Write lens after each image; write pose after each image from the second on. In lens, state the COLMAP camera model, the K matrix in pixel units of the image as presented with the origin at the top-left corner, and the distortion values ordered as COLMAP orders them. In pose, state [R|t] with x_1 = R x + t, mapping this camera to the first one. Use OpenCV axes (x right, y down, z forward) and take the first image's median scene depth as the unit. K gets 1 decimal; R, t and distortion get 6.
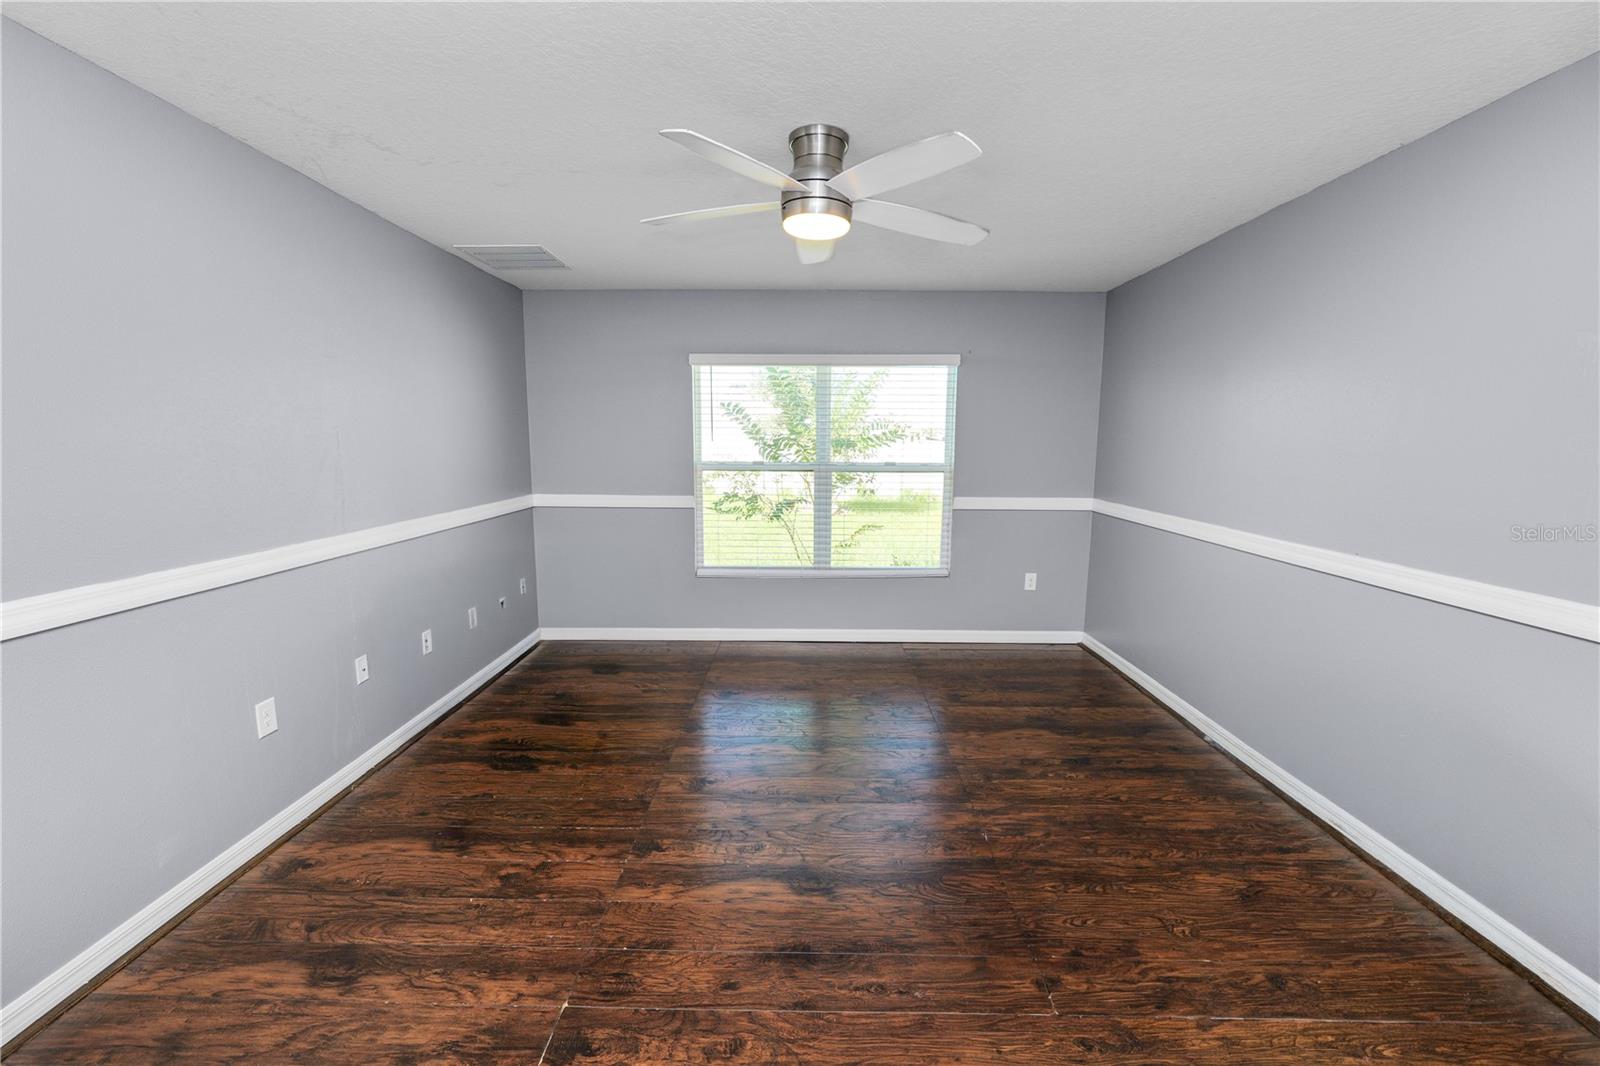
lens RADIAL K [[654.5, 0, 799.7], [0, 654.5, 532.4], [0, 0, 1]] dist [-0.003389, 0.000049]
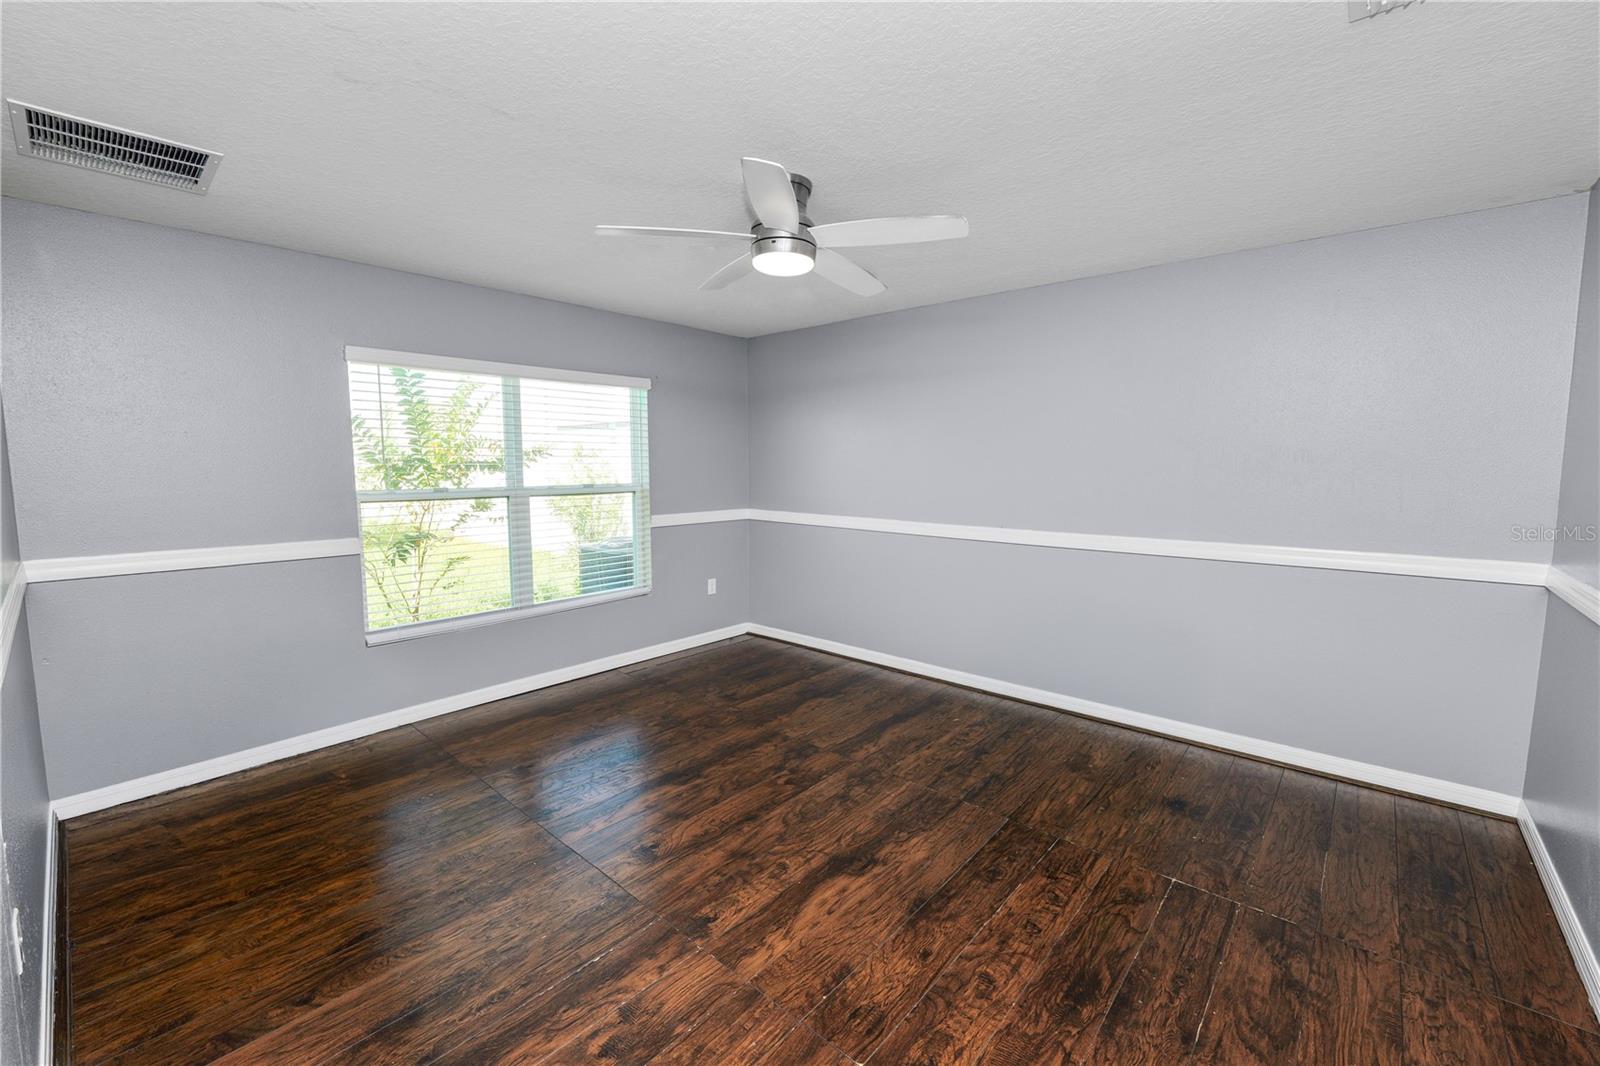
lens RADIAL K [[654.5, 0, 799.2], [0, 654.5, 530.7], [0, 0, 1]] dist [-0.003389, 0.000049]
pose [[0.652831, -0.082846, 0.752960, -0.488985], [0.107756, 0.994049, 0.015945, -0.027239], [-0.749800, 0.070727, 0.657874, 0.185057]]
